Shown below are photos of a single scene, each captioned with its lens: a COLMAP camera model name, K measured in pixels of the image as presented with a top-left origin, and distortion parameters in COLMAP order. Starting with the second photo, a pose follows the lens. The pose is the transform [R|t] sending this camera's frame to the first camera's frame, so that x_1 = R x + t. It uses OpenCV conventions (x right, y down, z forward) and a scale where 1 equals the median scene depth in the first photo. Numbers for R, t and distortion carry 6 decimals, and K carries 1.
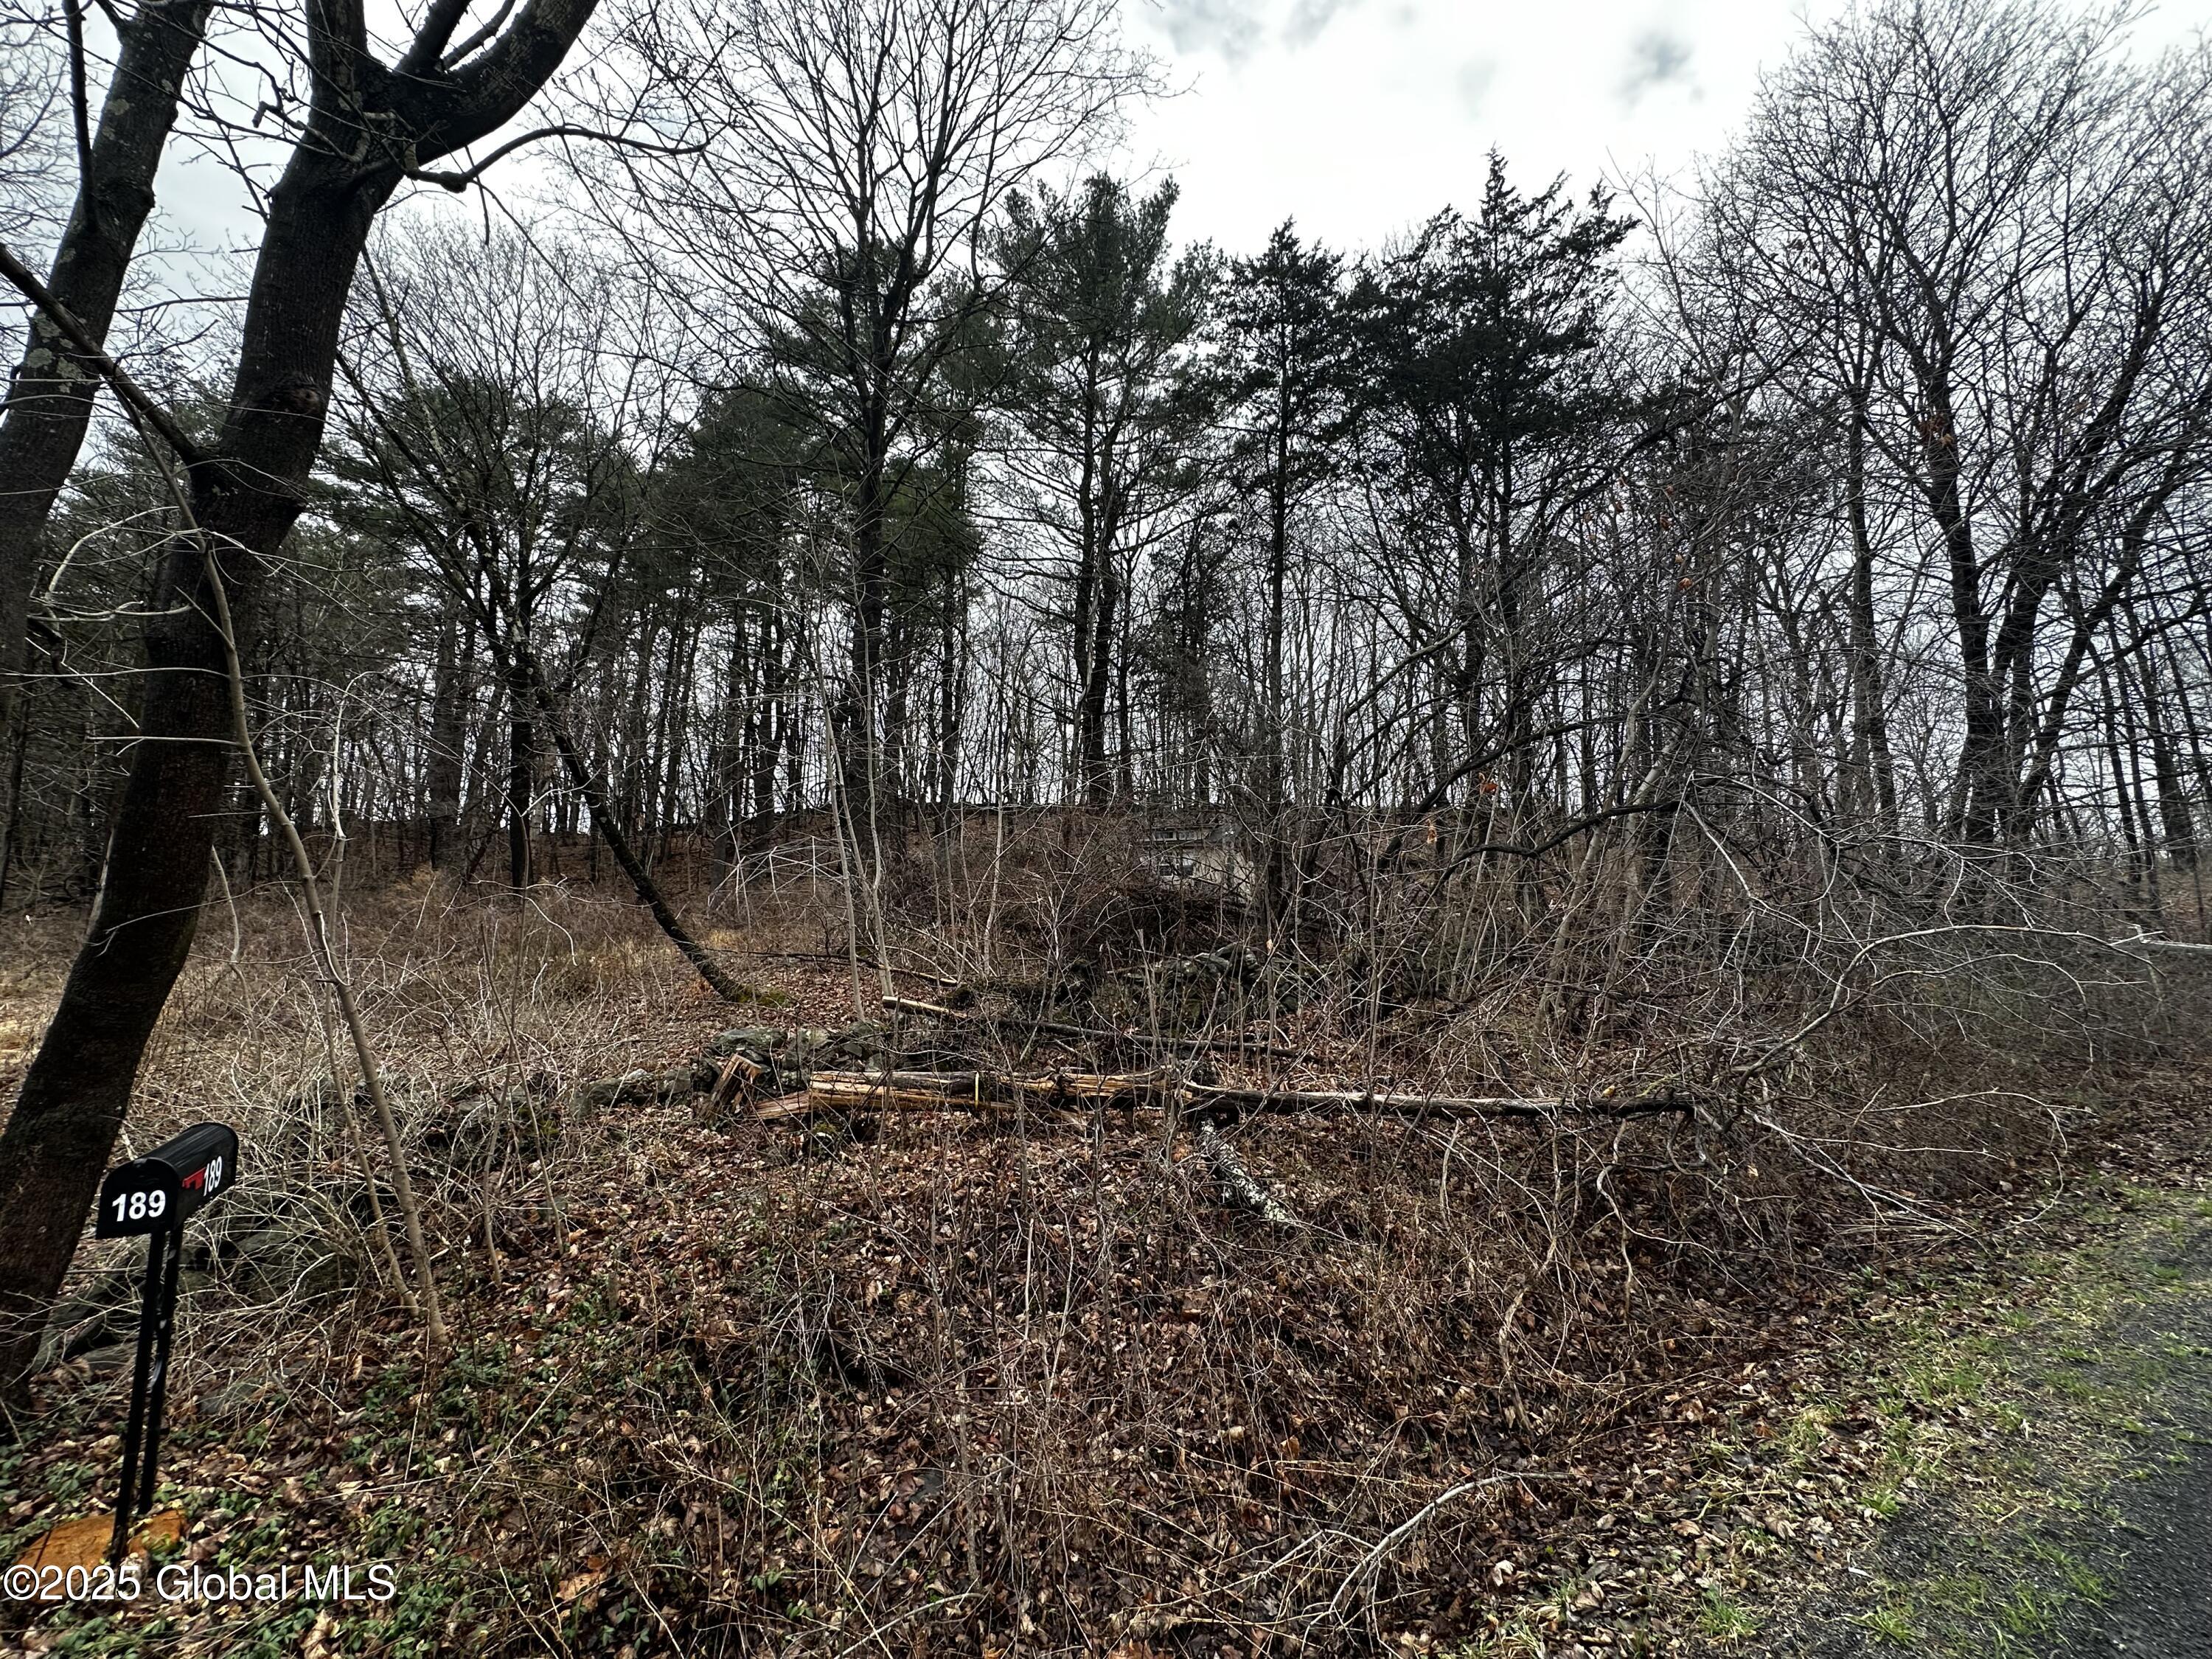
lens RADIAL K [[882.1, 0, 1106.0], [0, 882.1, 829.5], [0, 0, 1]] dist [-0.006197, 0.000995]
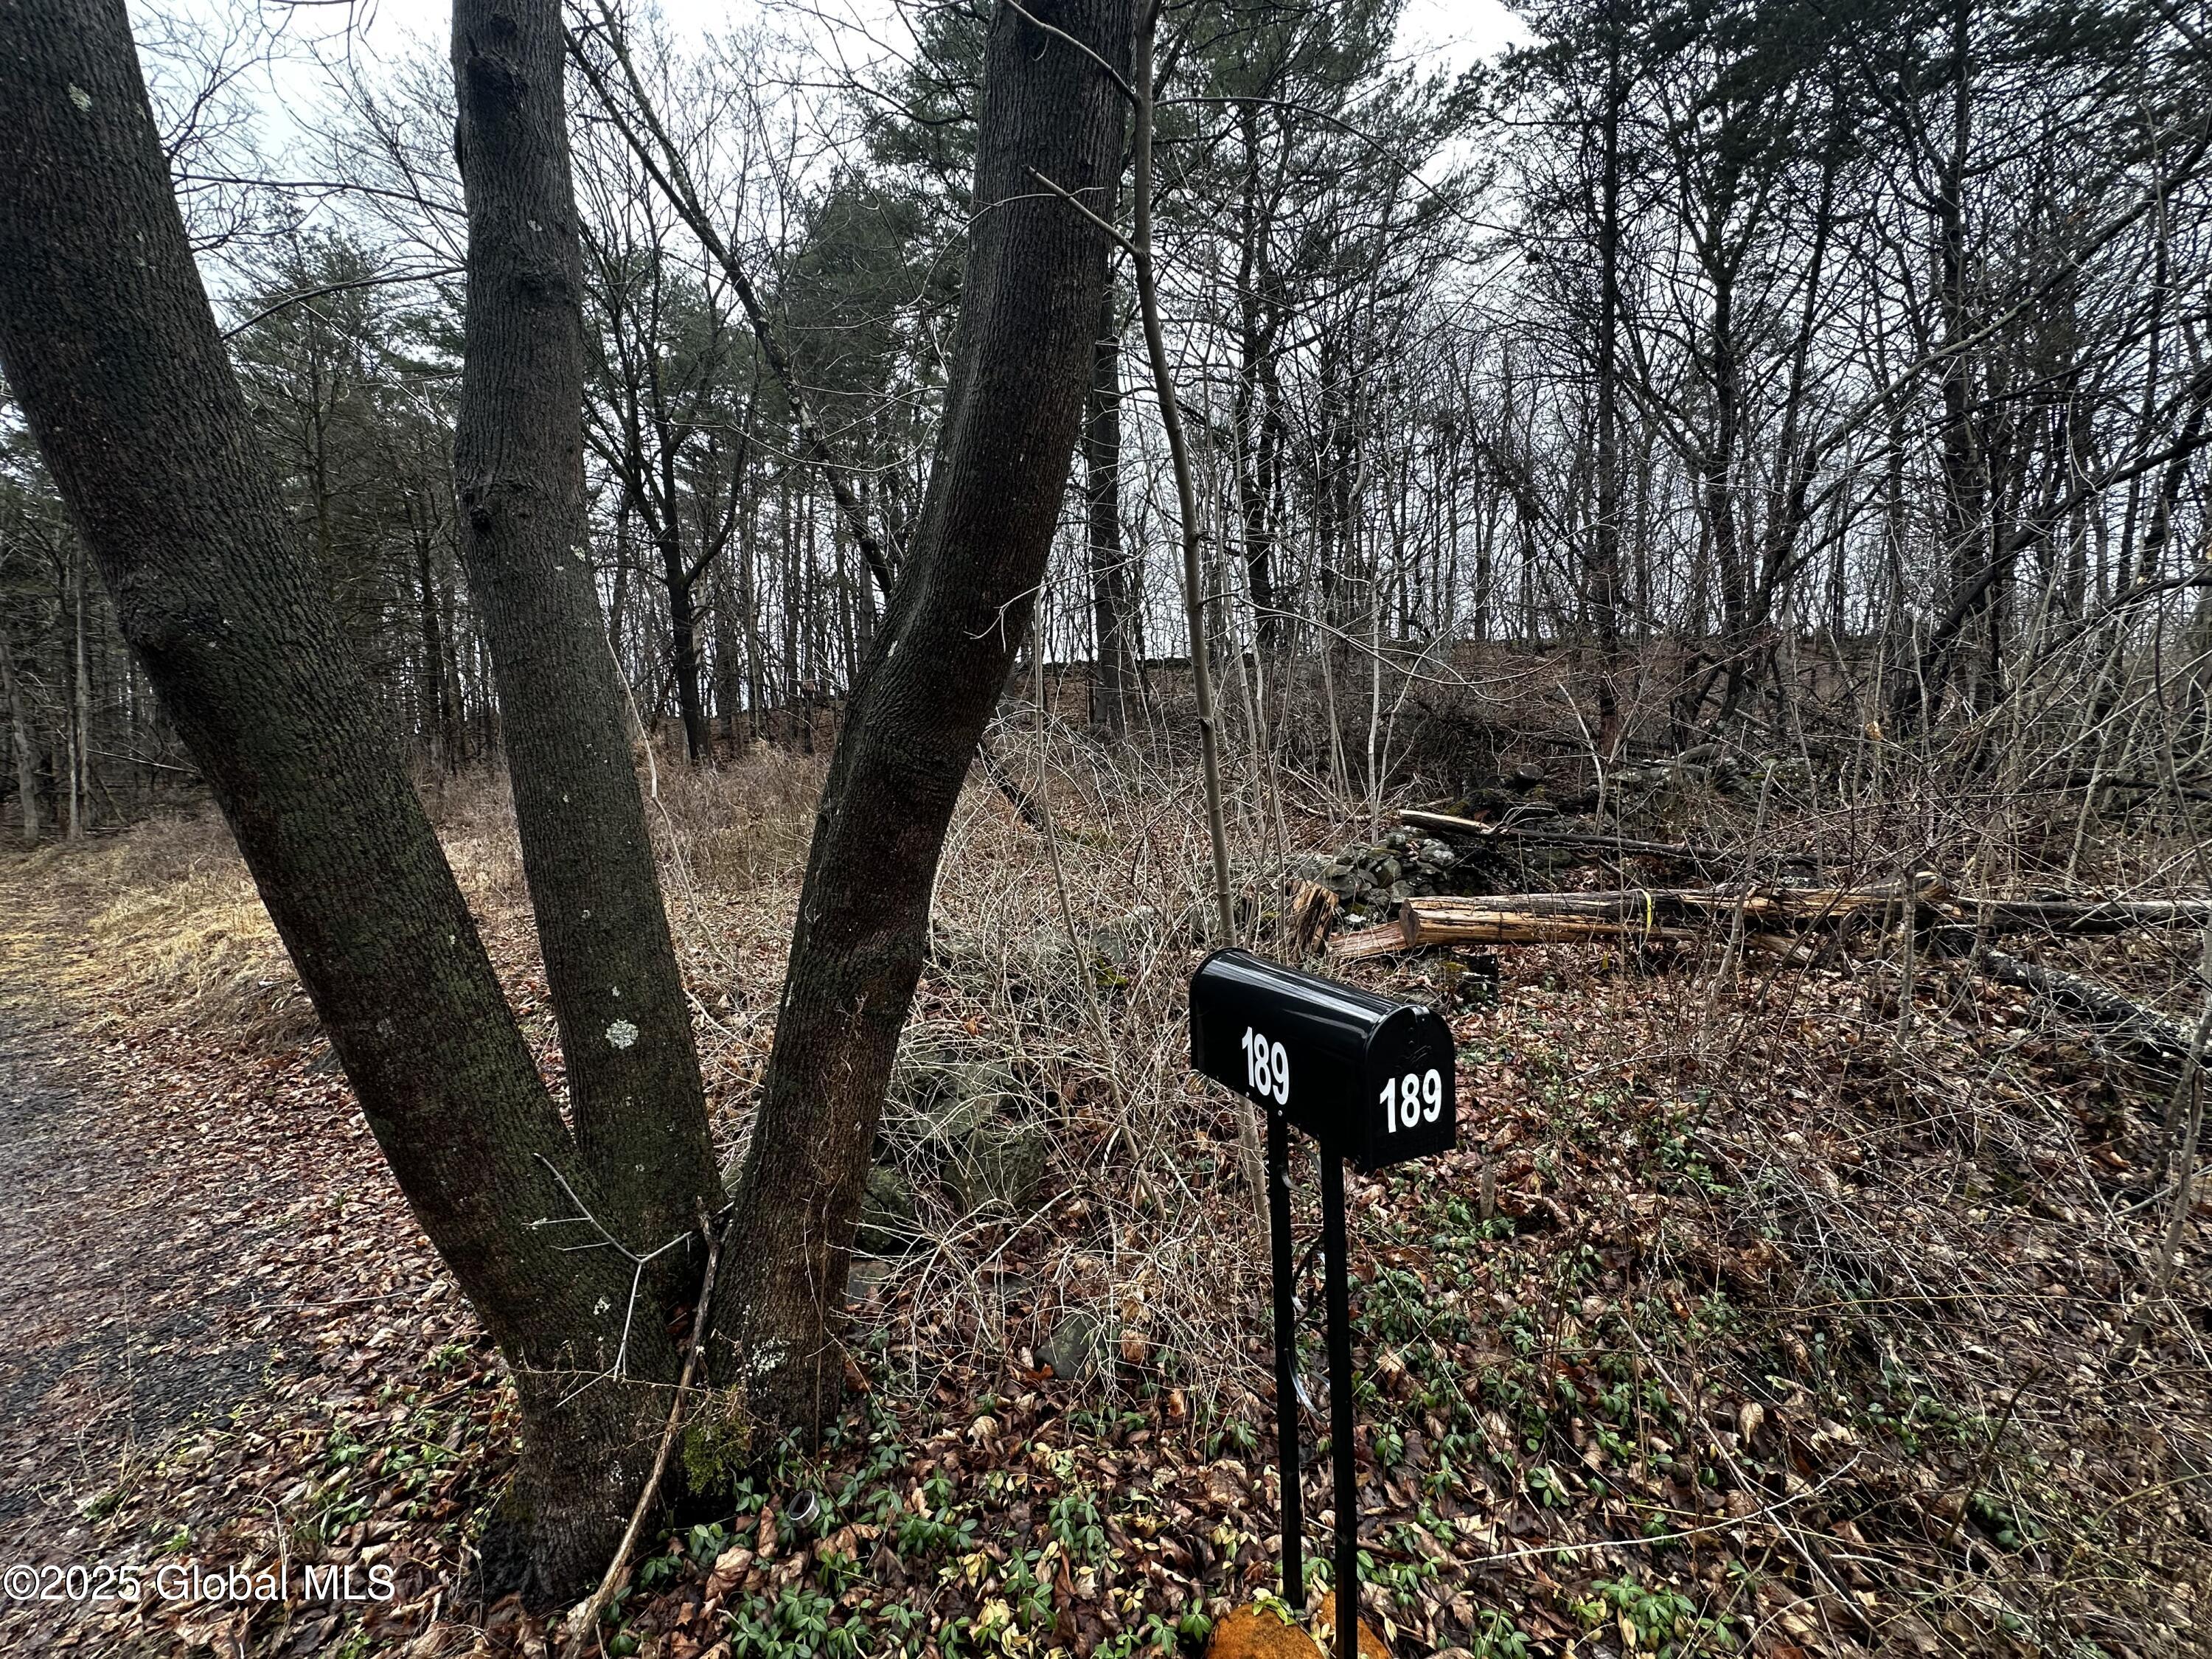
lens RADIAL K [[882.1, 0, 1106.0], [0, 882.1, 829.5], [0, 0, 1]] dist [-0.006197, 0.000995]
pose [[0.994739, -0.039685, -0.094447, -0.227460], [0.053565, 0.987341, 0.149297, 0.037736], [0.087327, -0.153570, 0.984271, 0.099736]]
